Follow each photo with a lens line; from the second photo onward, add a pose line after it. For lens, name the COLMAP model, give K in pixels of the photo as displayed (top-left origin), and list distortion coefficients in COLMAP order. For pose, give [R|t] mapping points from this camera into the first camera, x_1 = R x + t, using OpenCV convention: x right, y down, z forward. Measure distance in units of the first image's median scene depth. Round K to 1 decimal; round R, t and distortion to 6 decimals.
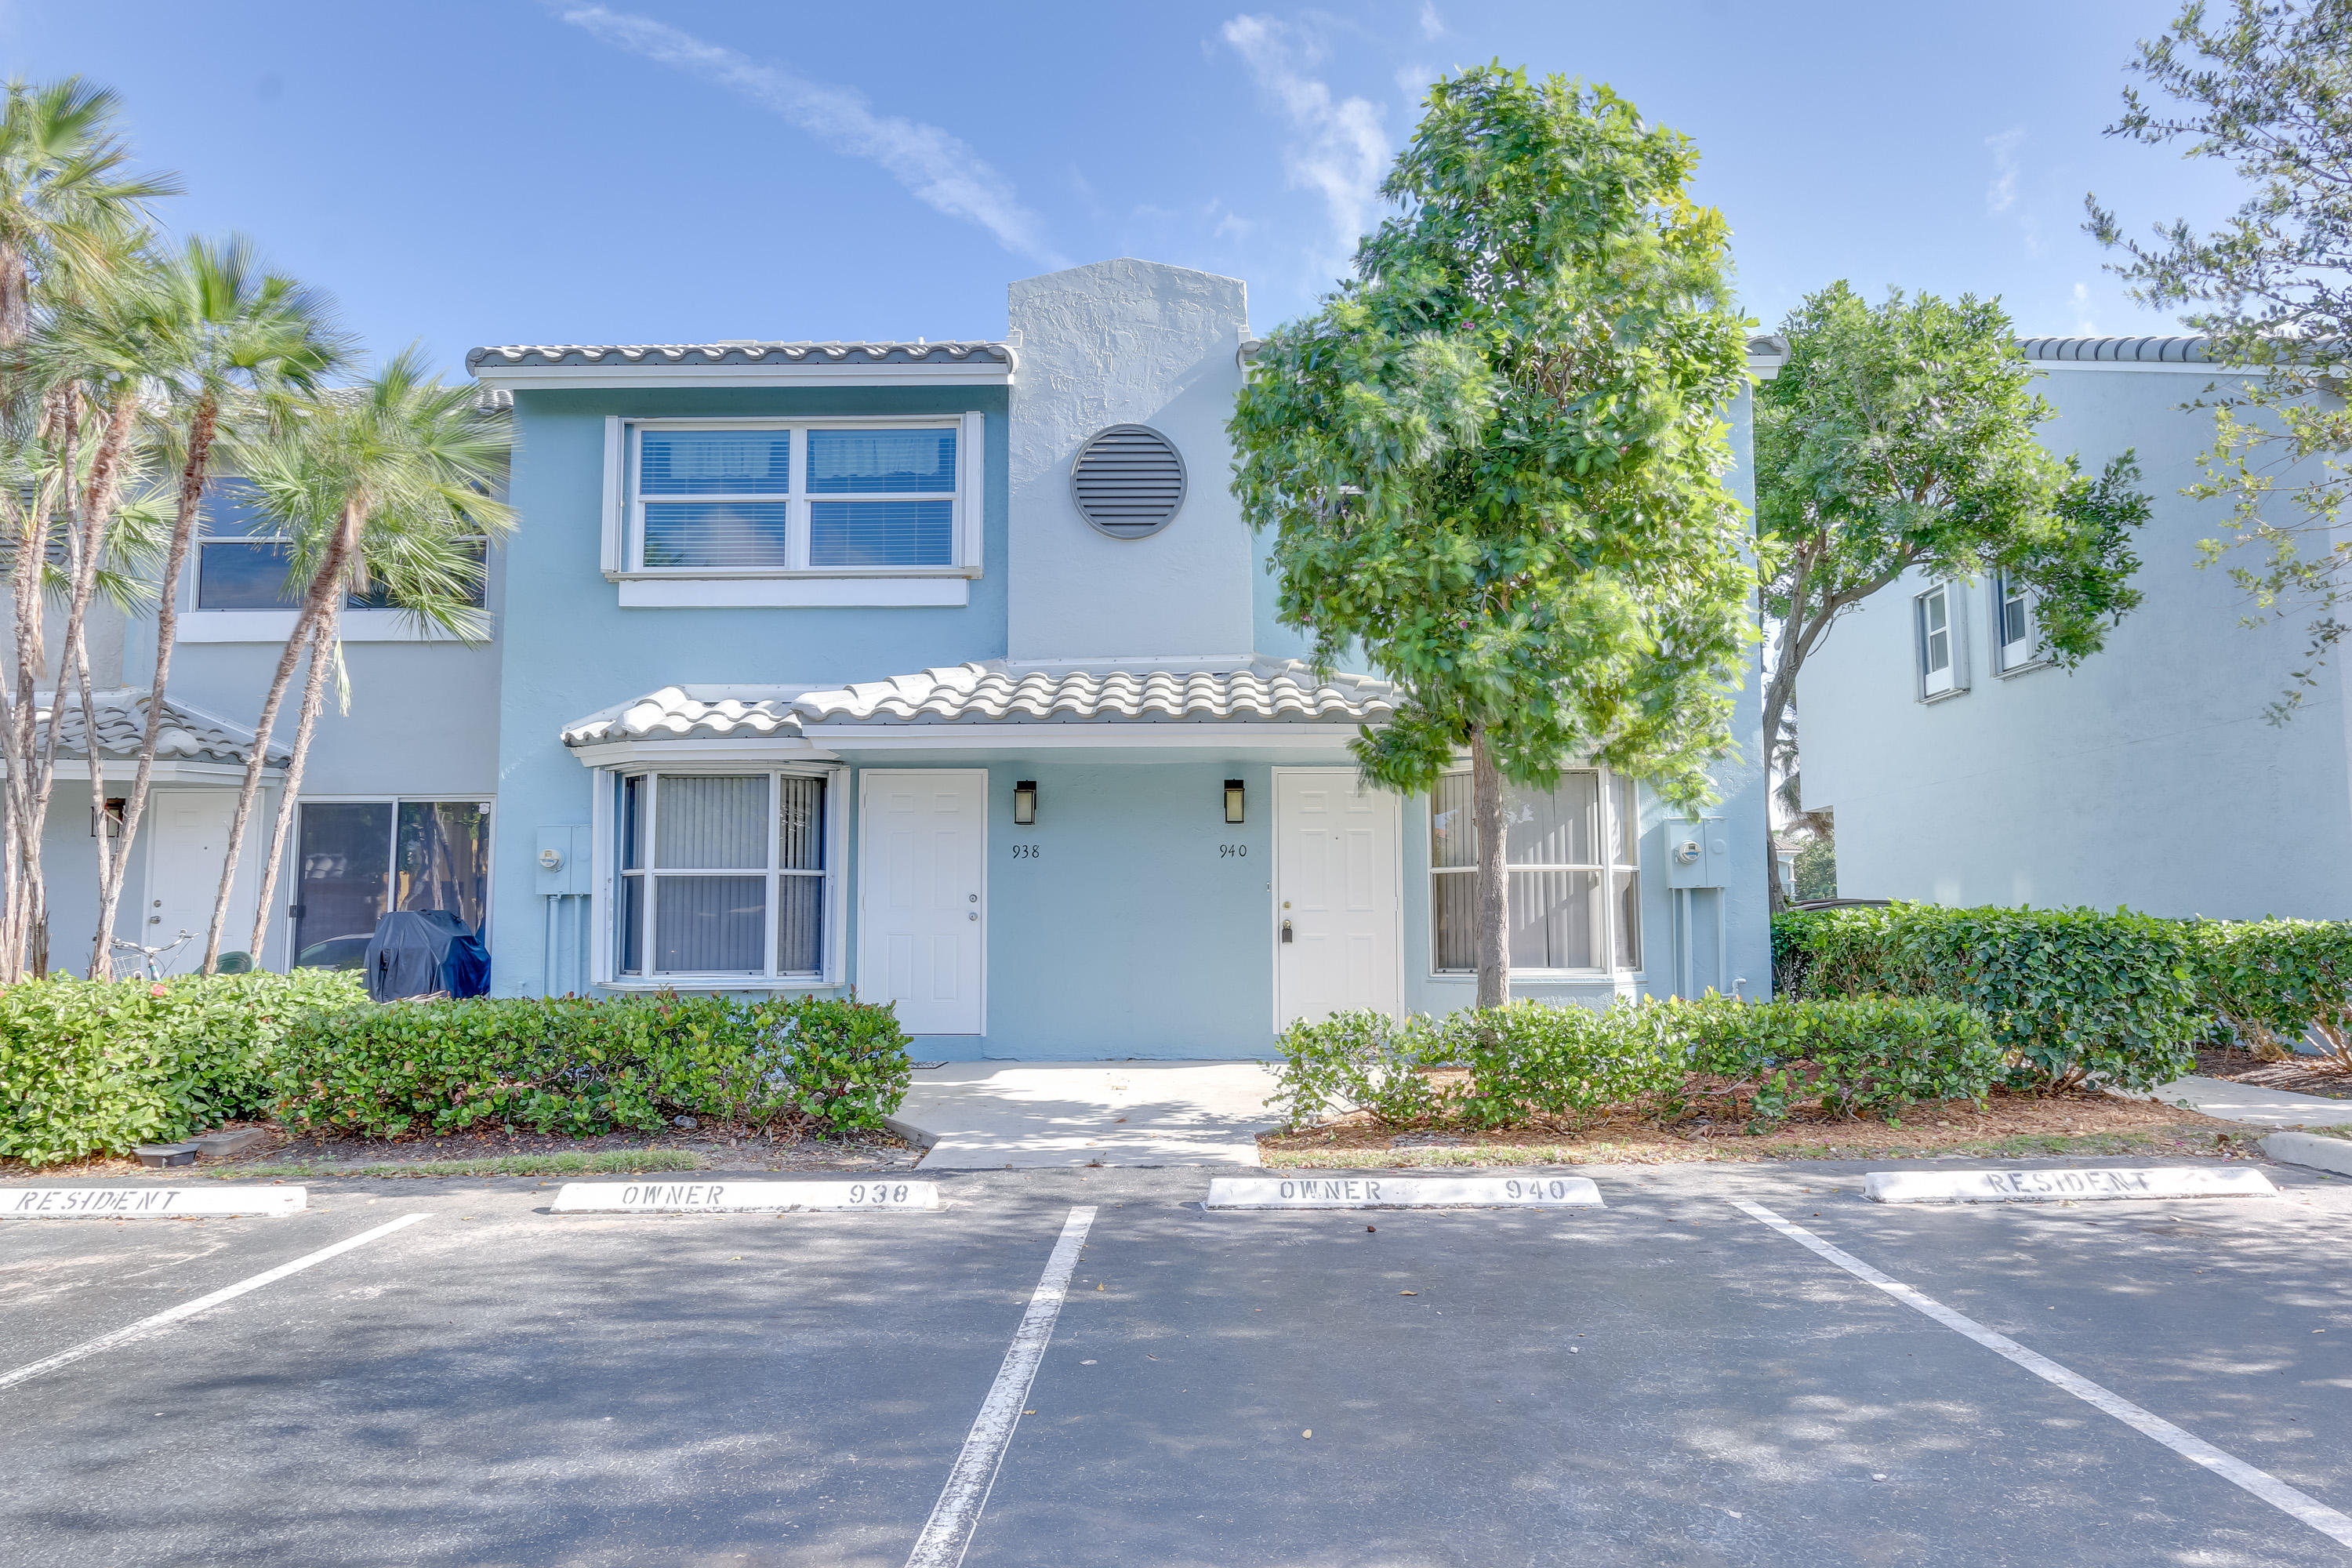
lens RADIAL K [[1448.4, 0, 1182.0], [0, 1448.4, 794.8], [0, 0, 1]] dist [-0.027022, 0.030003]
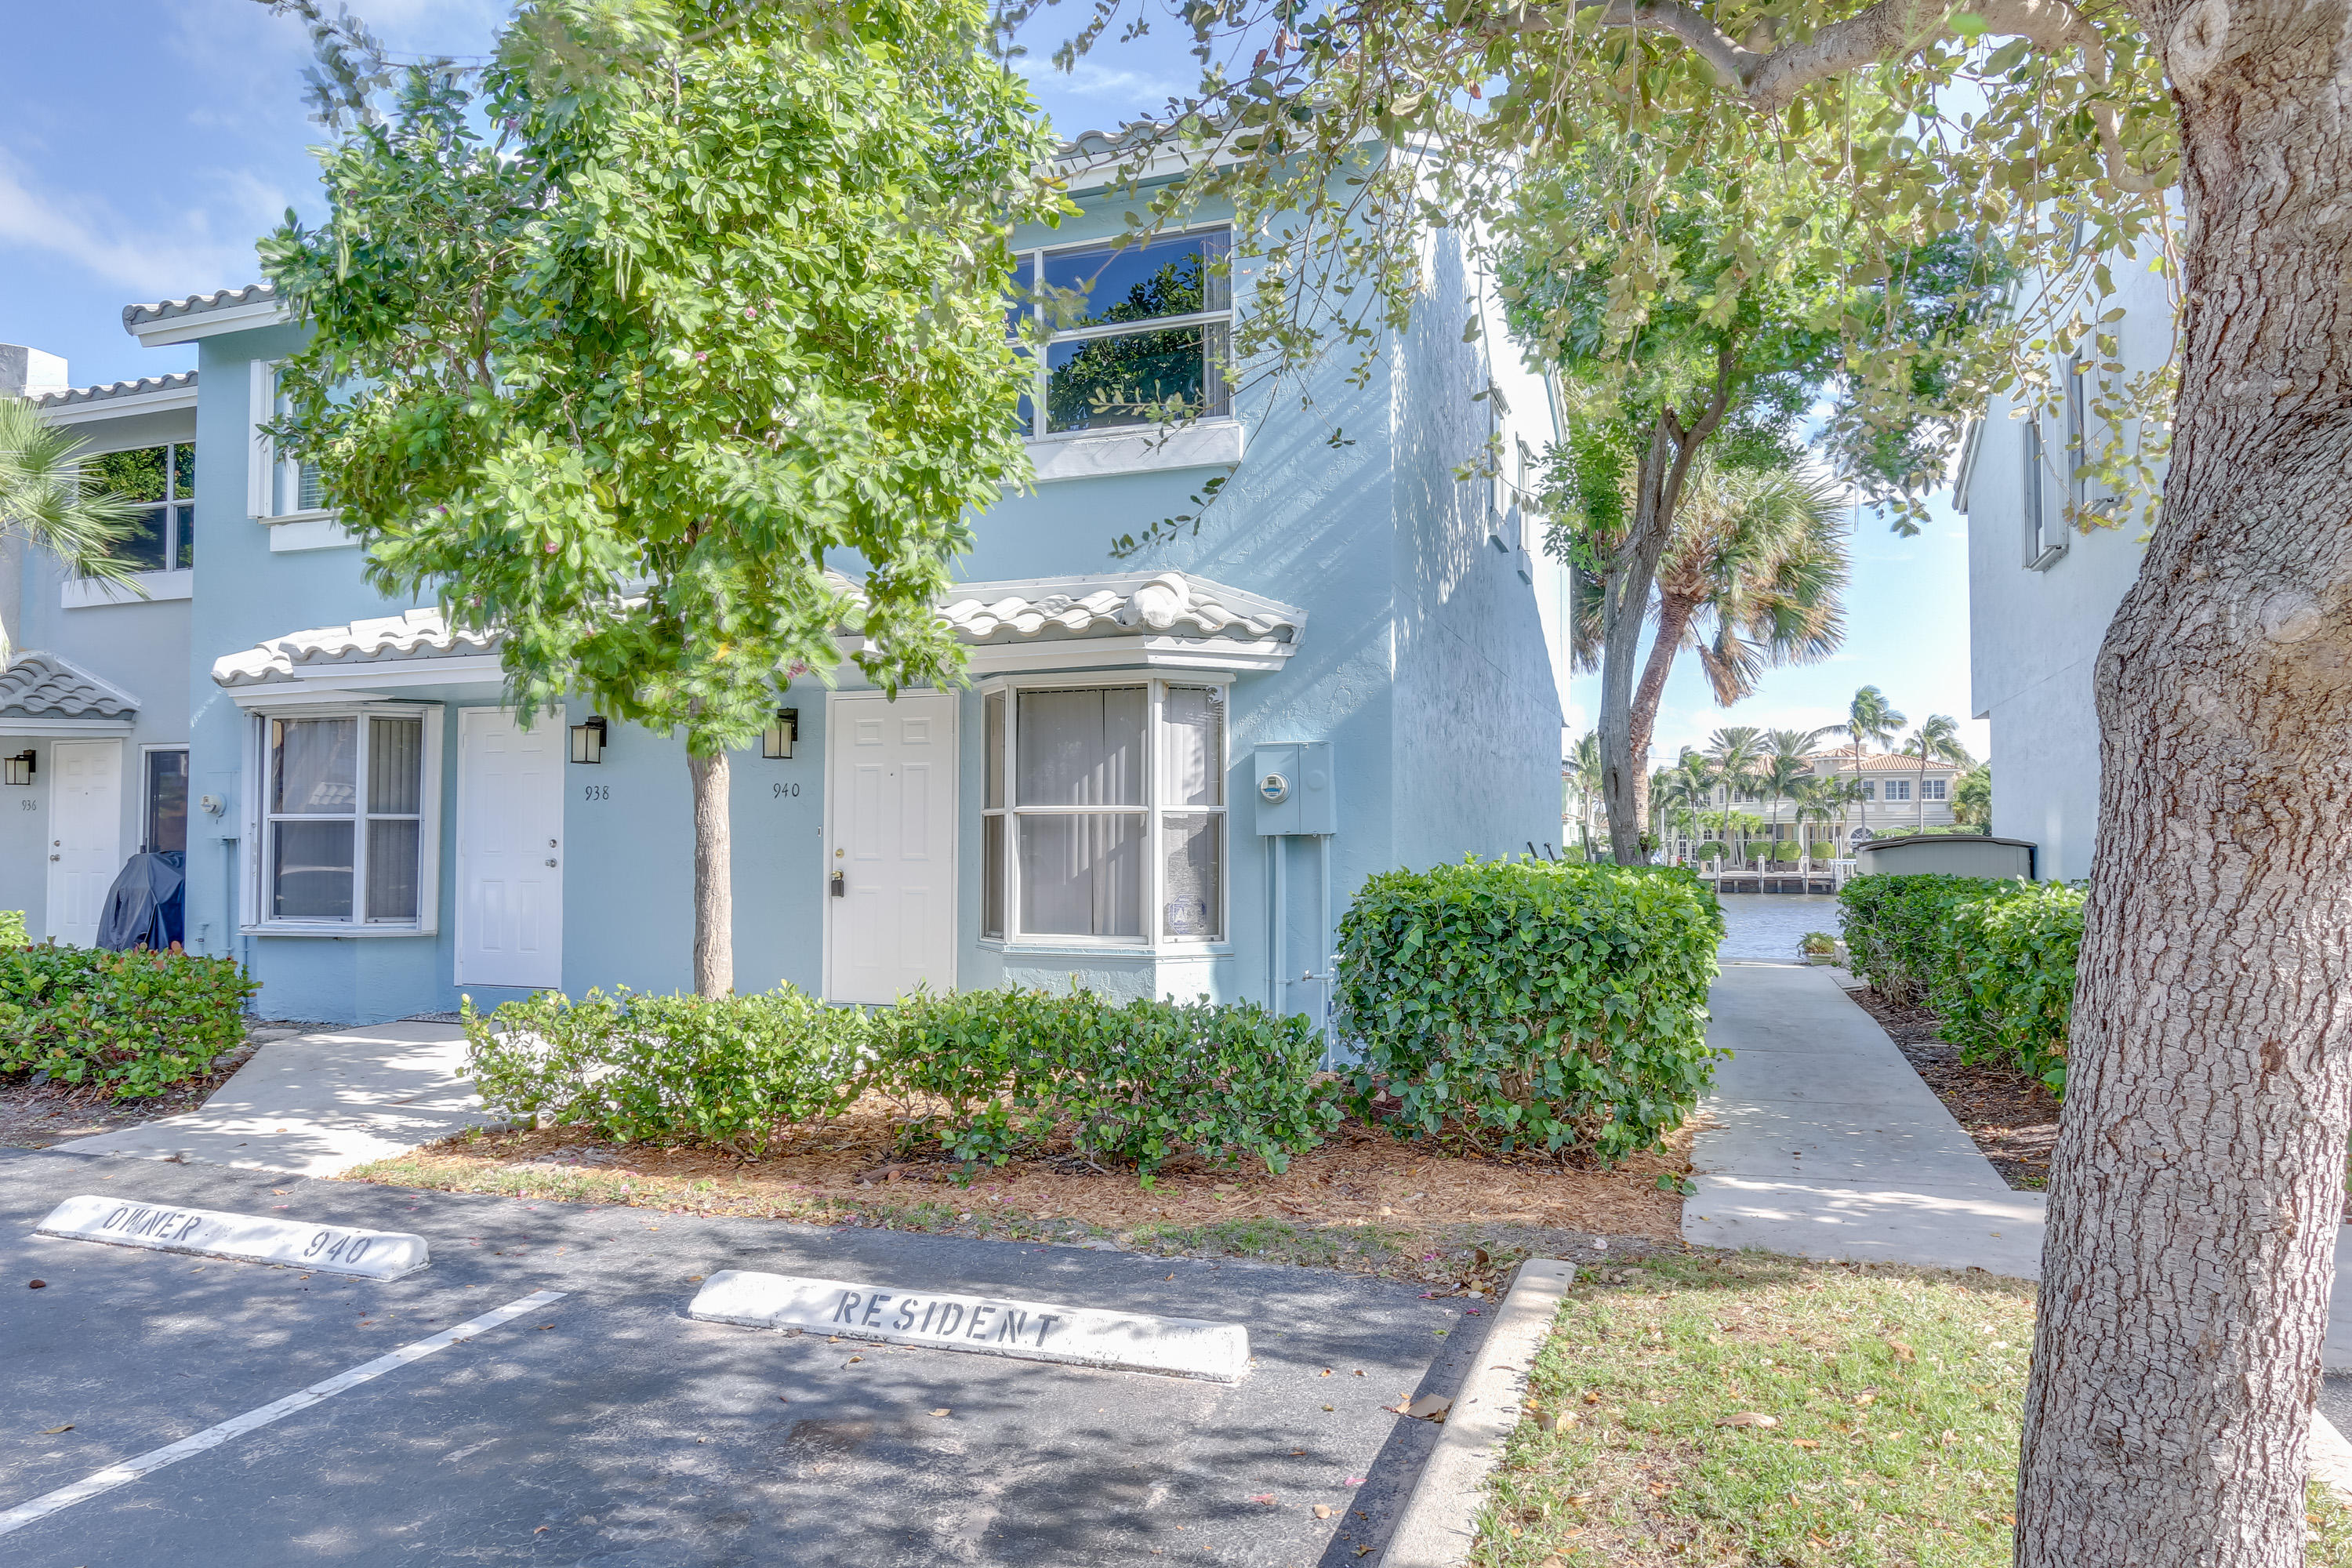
lens RADIAL K [[1448.4, 0, 1182.0], [0, 1448.4, 794.8], [0, 0, 1]] dist [-0.027022, 0.030003]
pose [[0.945449, -0.007154, -0.325691, 0.691947], [0.025181, 0.998373, 0.051165, 0.003488], [0.324795, -0.056575, 0.944091, 0.326099]]
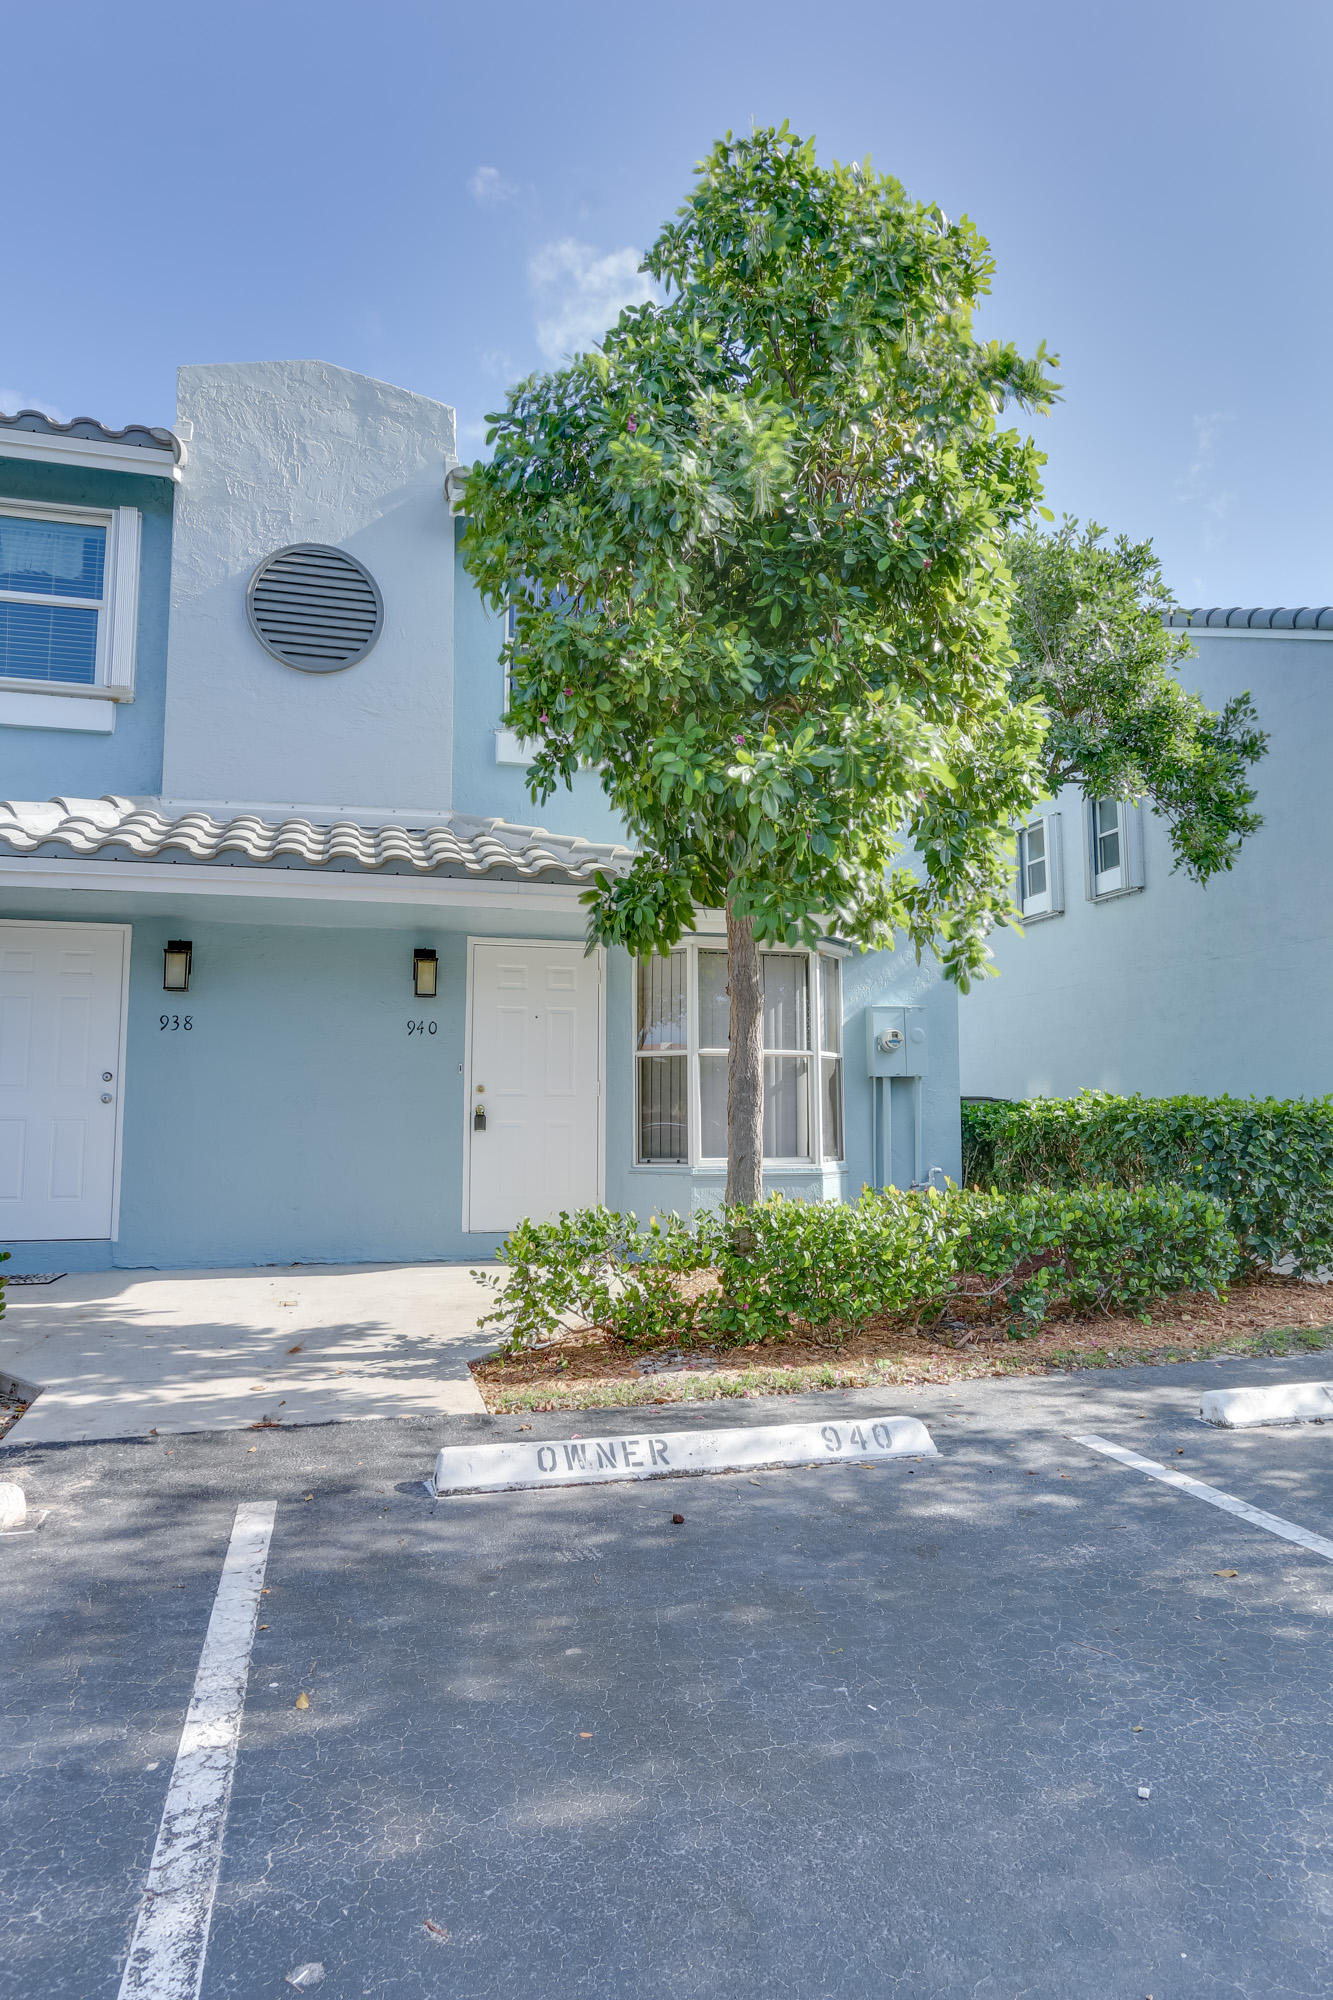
lens RADIAL K [[1231.6, 0, 672.1], [0, 1231.6, 995.8], [0, 0, 1]] dist [-0.027022, 0.030003]
pose [[0.960136, 0.033129, 0.277563, -0.036063], [-0.029855, 0.999426, -0.016015, 0.033663], [-0.277934, 0.007090, 0.960574, 0.285362]]
